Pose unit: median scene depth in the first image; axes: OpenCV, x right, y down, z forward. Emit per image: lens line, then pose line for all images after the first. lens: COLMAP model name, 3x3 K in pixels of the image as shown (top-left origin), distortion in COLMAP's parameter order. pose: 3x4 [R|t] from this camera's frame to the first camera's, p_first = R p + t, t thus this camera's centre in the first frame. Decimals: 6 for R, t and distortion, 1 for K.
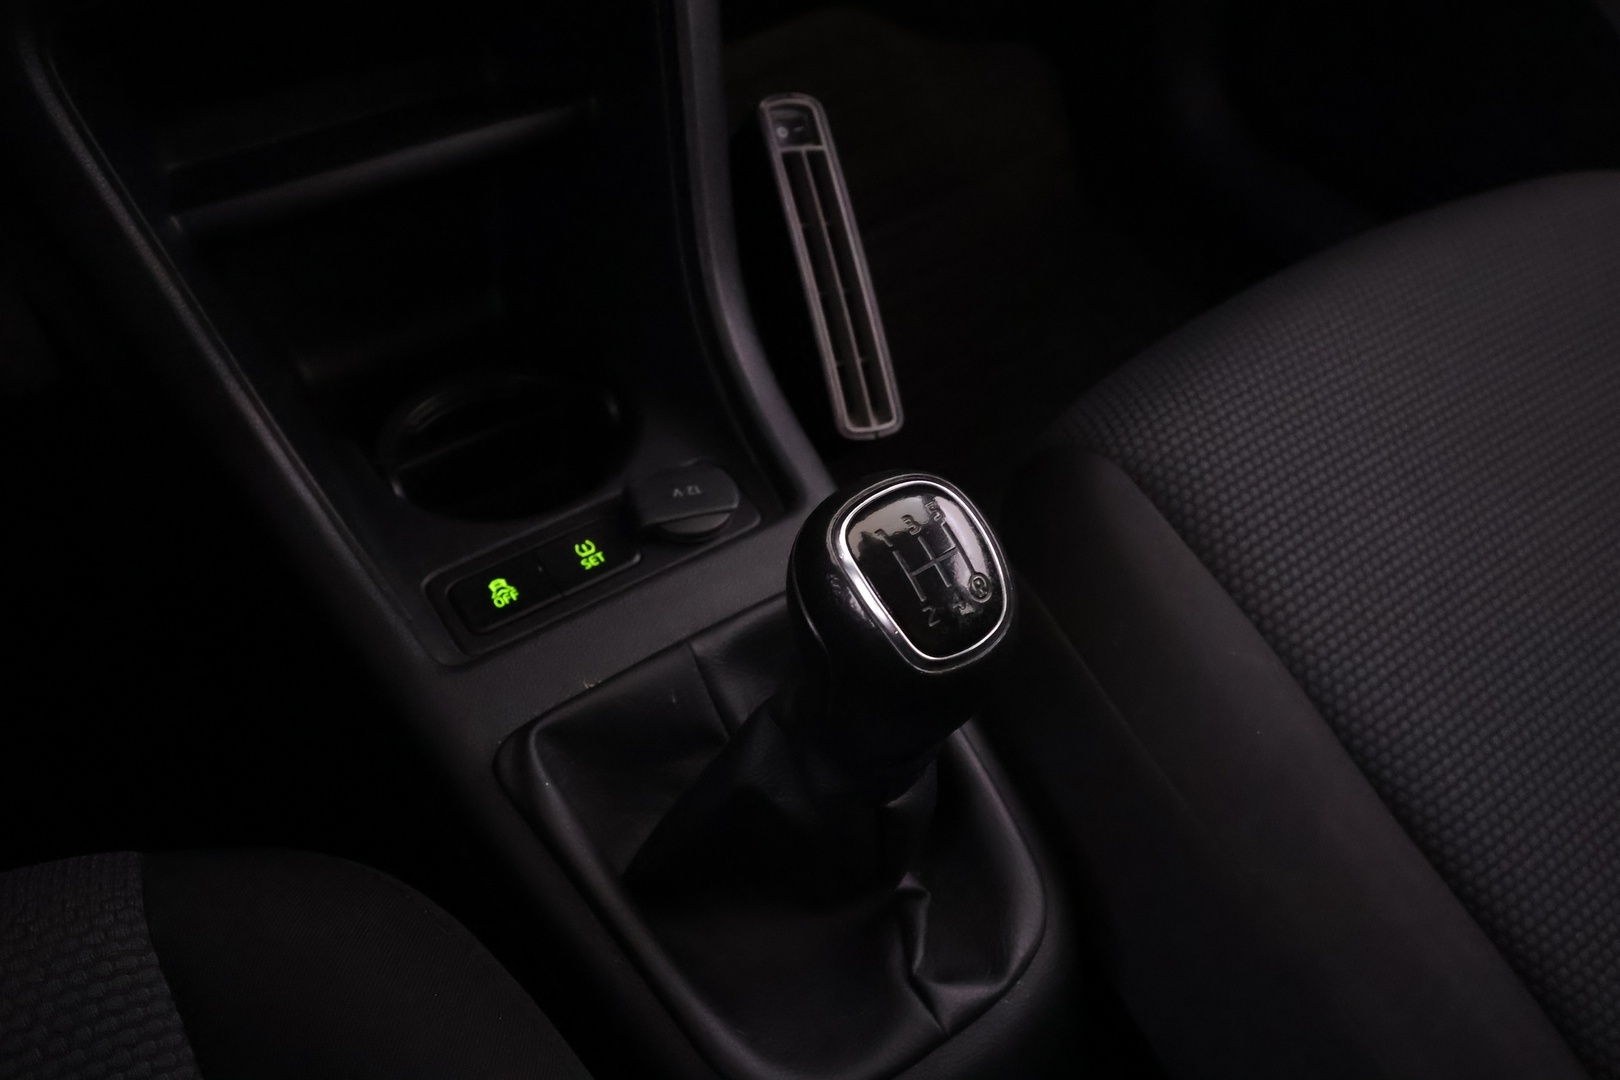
lens RADIAL K [[1160.6, 0, 810.0], [0, 1160.6, 540.0], [0, 0, 1]] dist [-0.005180, -0.002111]
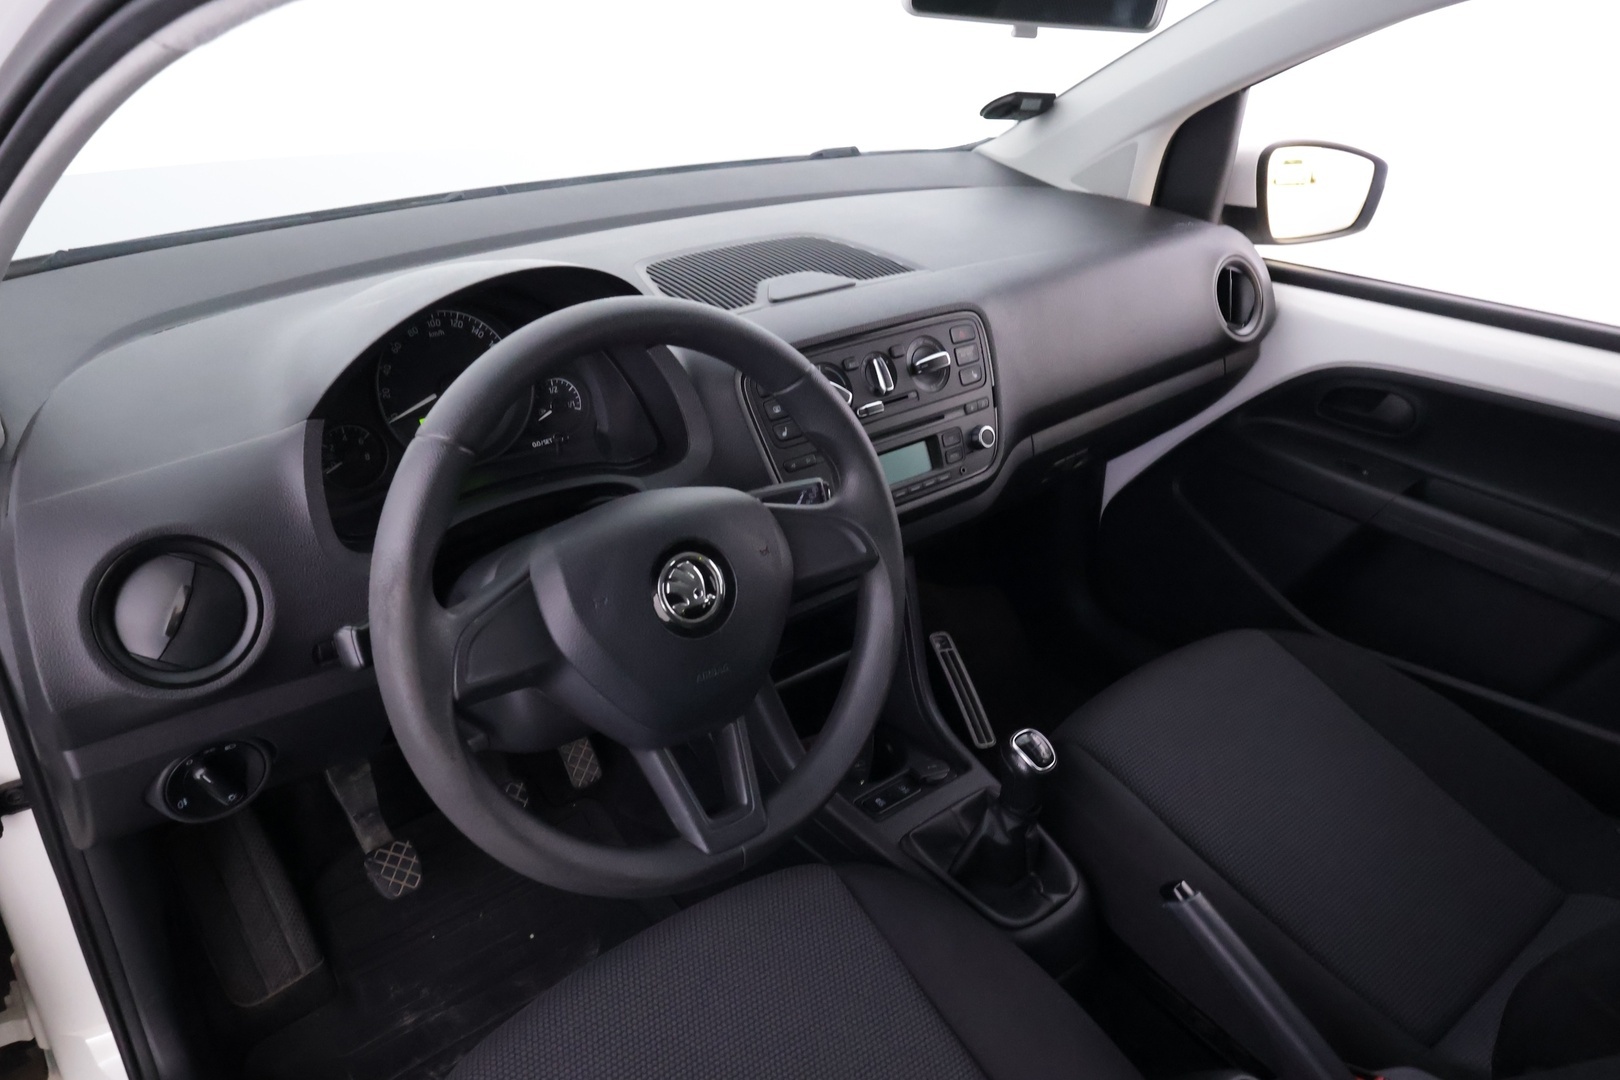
lens RADIAL K [[1081.8, 0, 810.0], [0, 1081.8, 540.0], [0, 0, 1]] dist [-0.001906, -0.000260]
pose [[0.995726, -0.077351, 0.050473, -0.504931], [0.090765, 0.920651, -0.379688, 0.438515], [-0.017099, 0.382646, 0.923737, -1.734610]]
